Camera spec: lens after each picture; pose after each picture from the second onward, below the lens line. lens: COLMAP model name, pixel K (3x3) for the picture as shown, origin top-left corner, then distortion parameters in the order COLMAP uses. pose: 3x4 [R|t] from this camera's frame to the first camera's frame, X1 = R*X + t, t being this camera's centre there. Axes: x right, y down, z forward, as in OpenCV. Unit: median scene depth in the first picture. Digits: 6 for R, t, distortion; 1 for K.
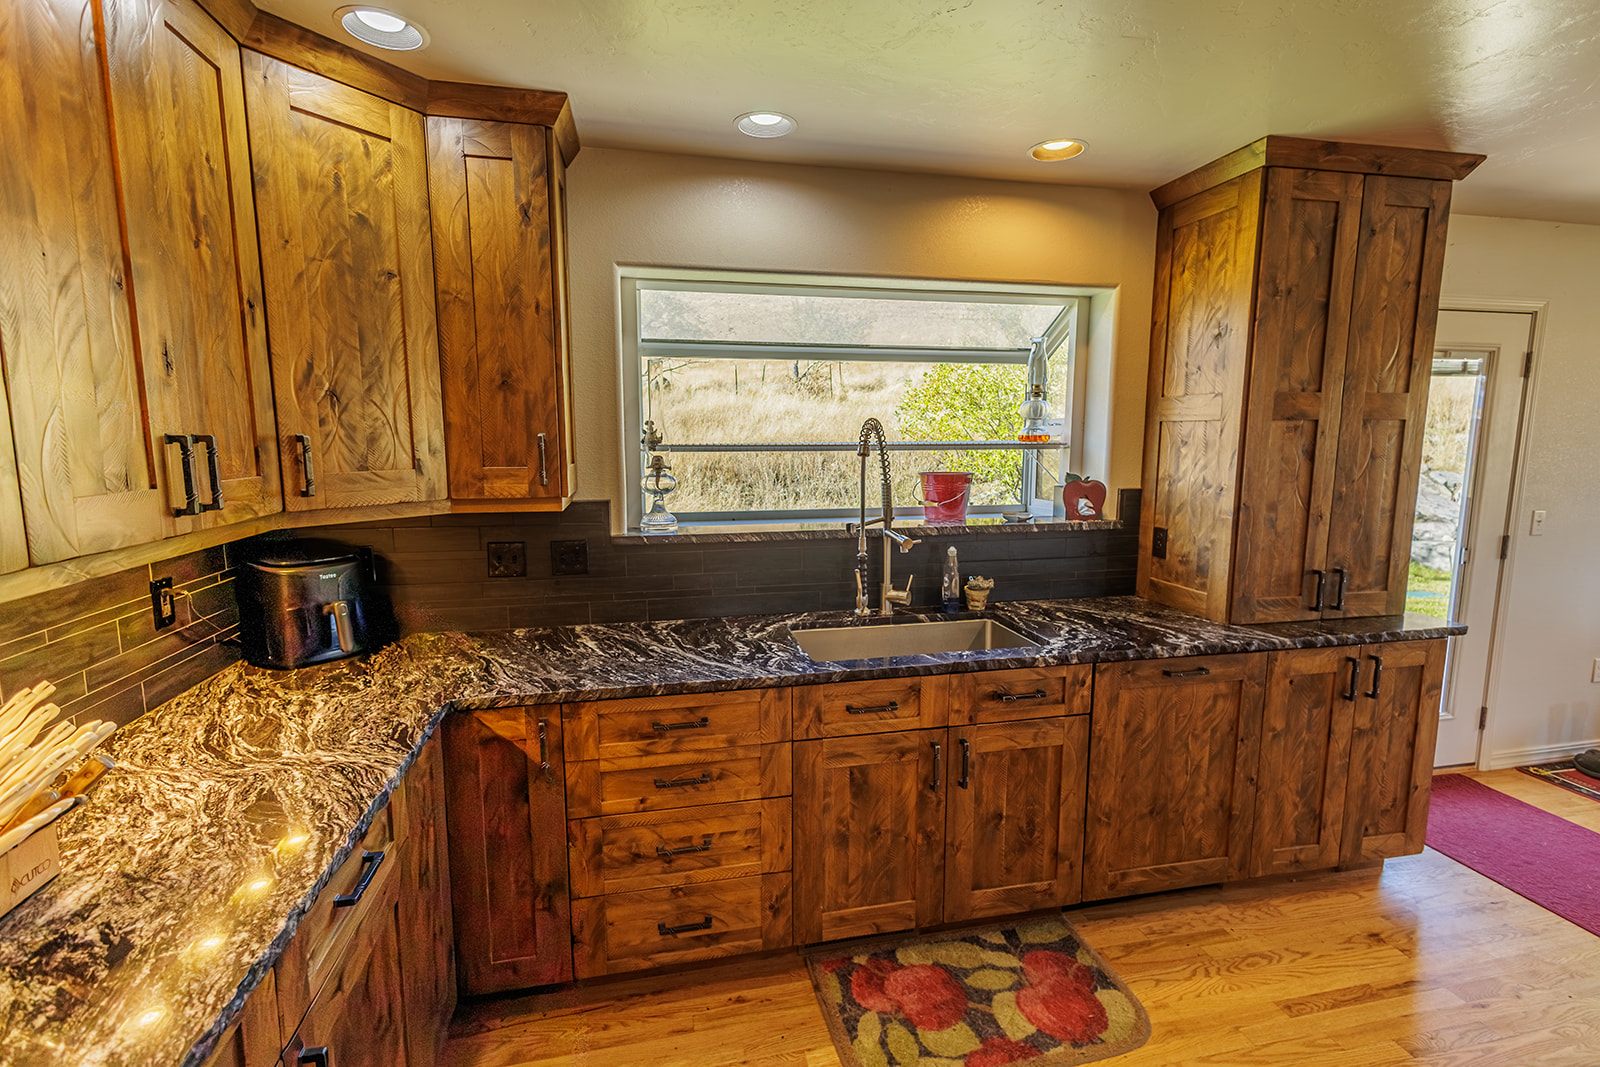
lens RADIAL K [[733.1, 0, 801.1], [0, 733.1, 532.4], [0, 0, 1]] dist [0.015376, -0.006532]
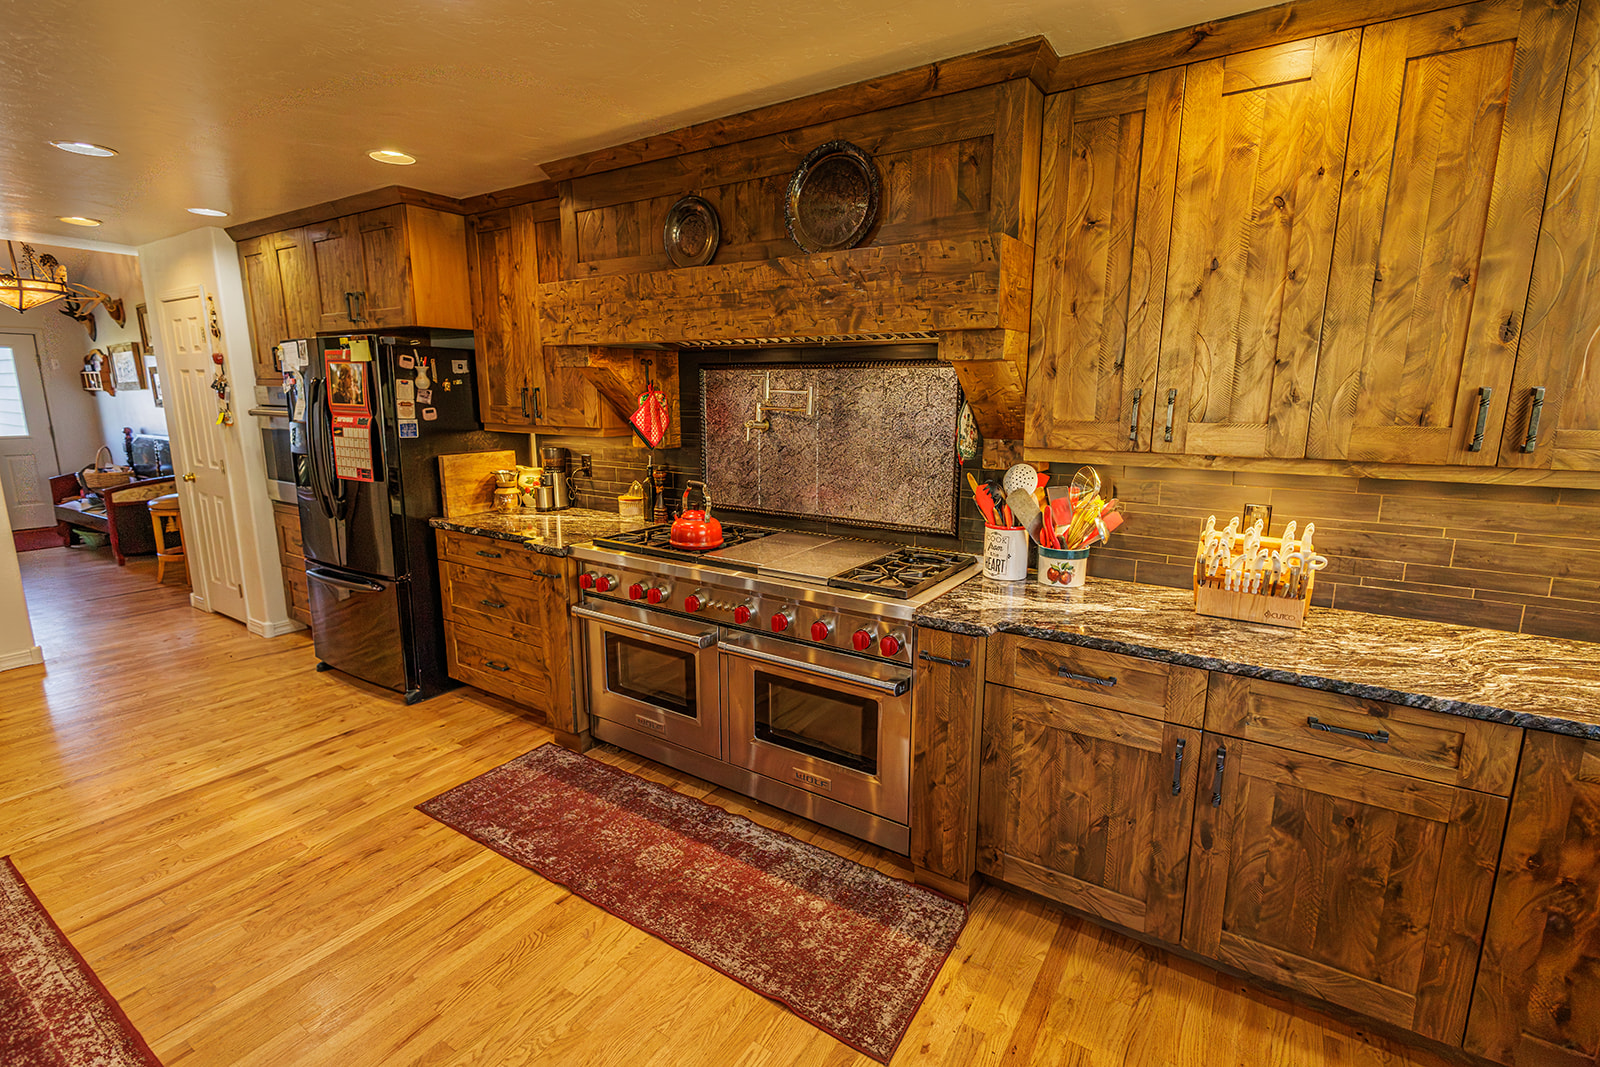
lens RADIAL K [[733.1, 0, 800.9], [0, 733.1, 530.8], [0, 0, 1]] dist [0.015376, -0.006532]
pose [[-0.716098, 0.131559, -0.685489, 0.591110], [-0.093969, 0.954966, 0.281442, -0.091370], [0.691645, 0.265955, -0.671487, 0.694513]]
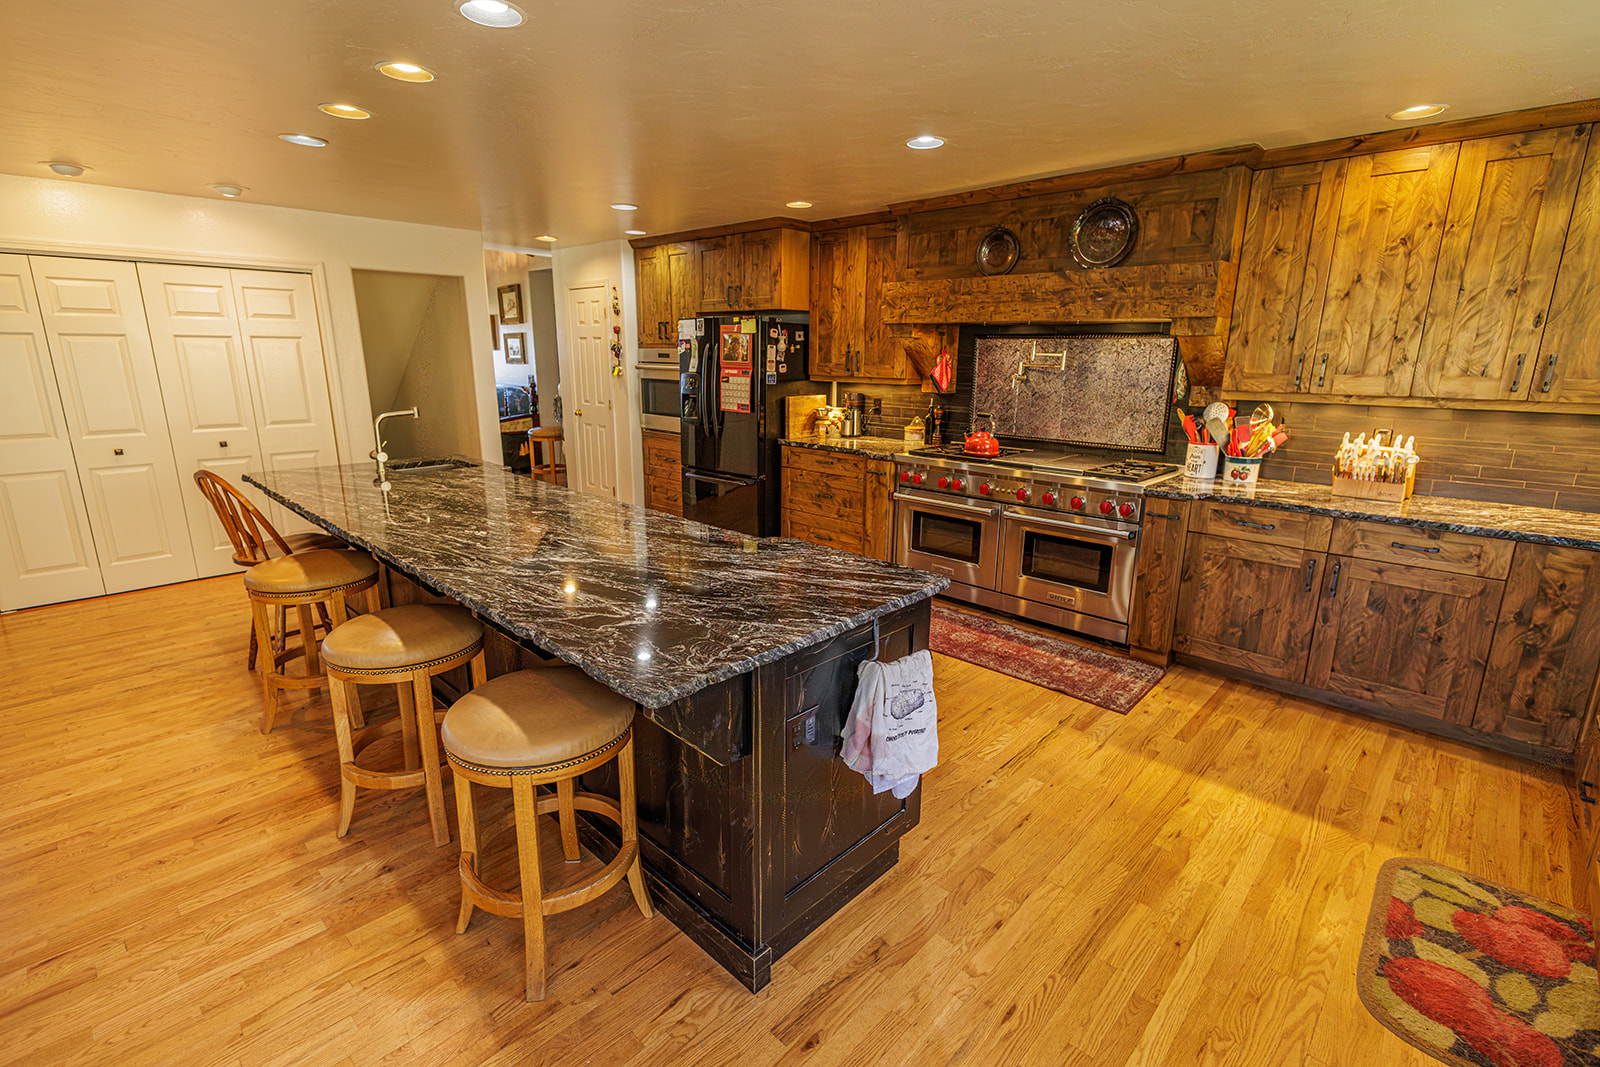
lens RADIAL K [[733.1, 0, 800.8], [0, 733.1, 531.3], [0, 0, 1]] dist [0.015376, -0.006532]
pose [[-0.831024, 0.127390, -0.541453, 1.421402], [-0.080709, 0.935505, 0.343973, -0.141964], [0.550350, 0.329550, -0.767145, 1.063825]]
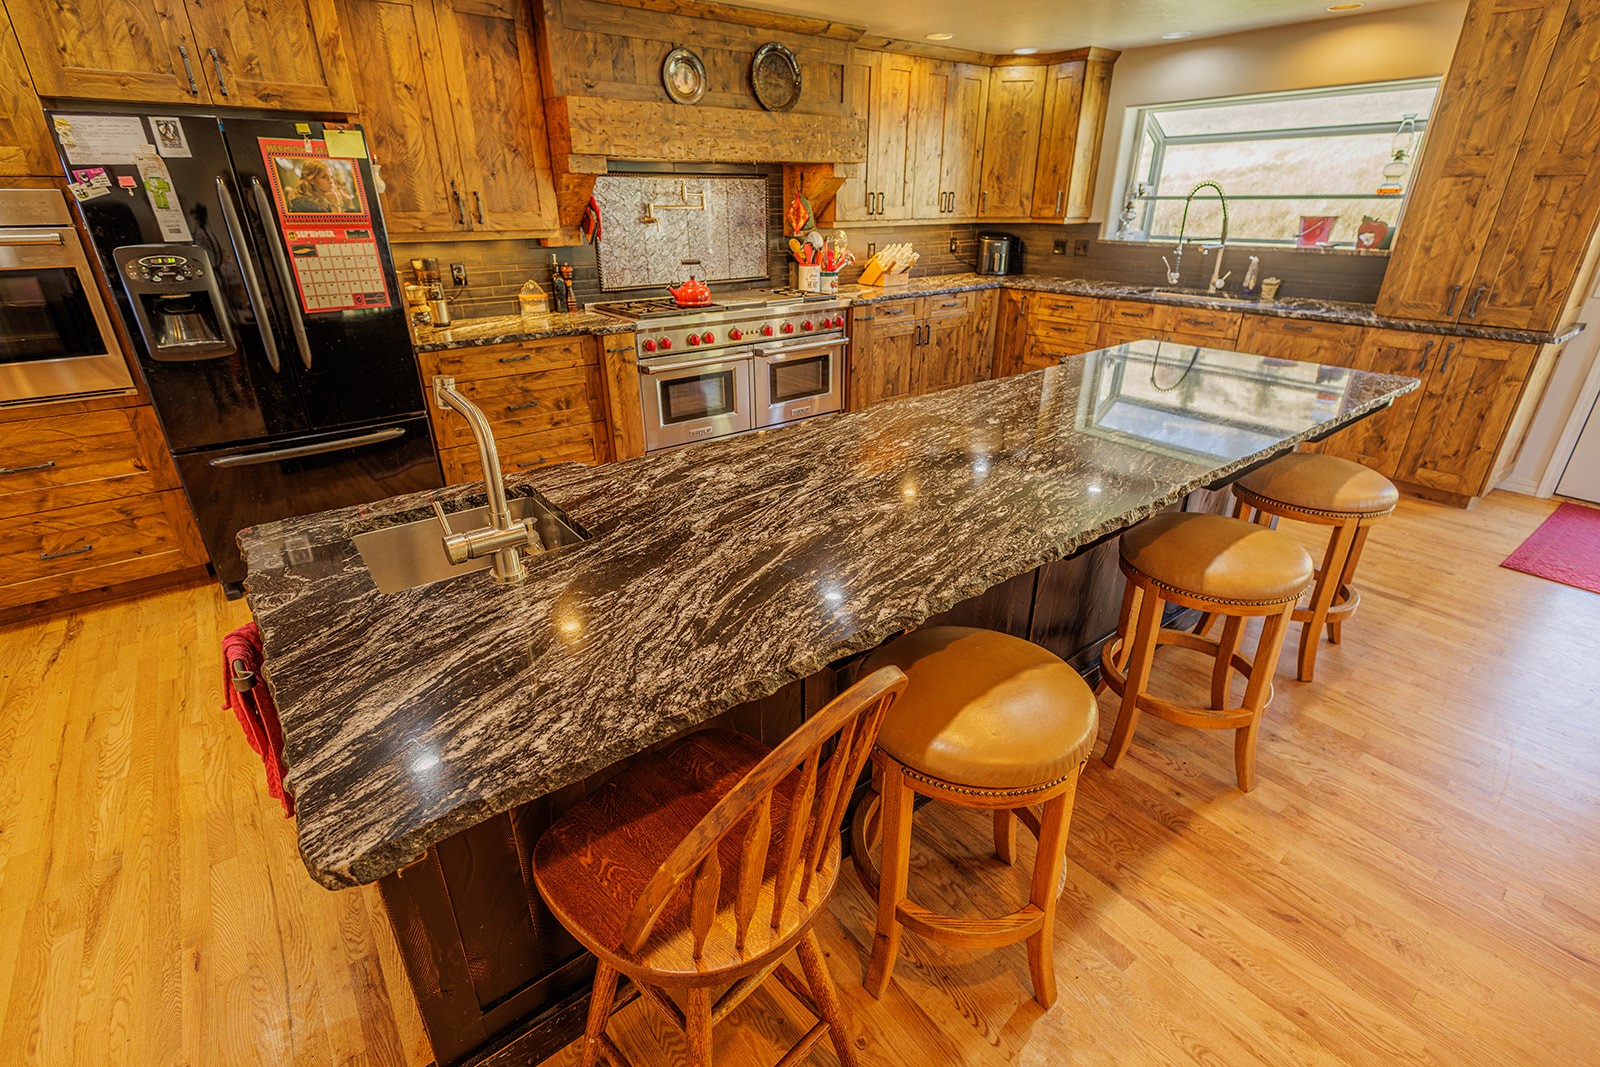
lens RADIAL K [[733.1, 0, 800.6], [0, 733.1, 532.5], [0, 0, 1]] dist [0.015376, -0.006532]
pose [[0.428243, 0.376254, -0.821609, 1.900086], [-0.116696, 0.924611, 0.362598, 0.153134], [0.896097, -0.059402, 0.439866, -1.088981]]
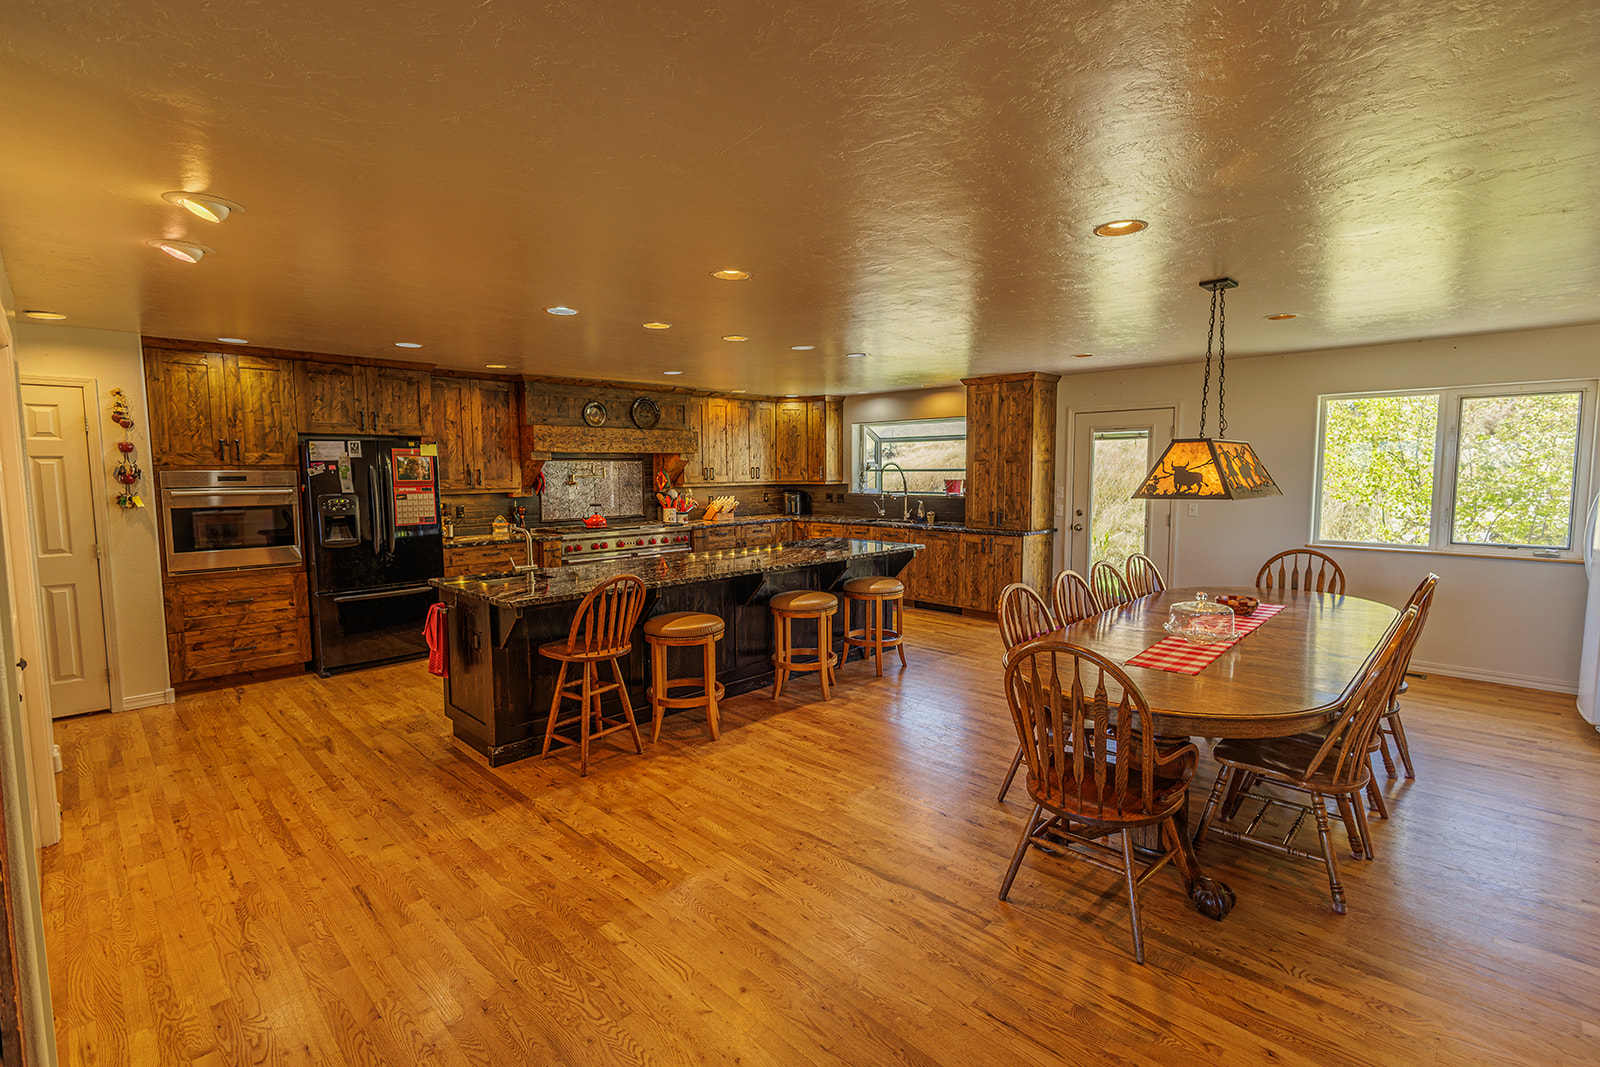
lens RADIAL K [[733.1, 0, 799.4], [0, 733.1, 533.6], [0, 0, 1]] dist [0.015376, -0.006532]
pose [[0.539076, 0.074707, -0.838938, 3.398032], [-0.104986, 0.994250, 0.021077, 0.194590], [0.835689, 0.076715, 0.543819, -1.536045]]
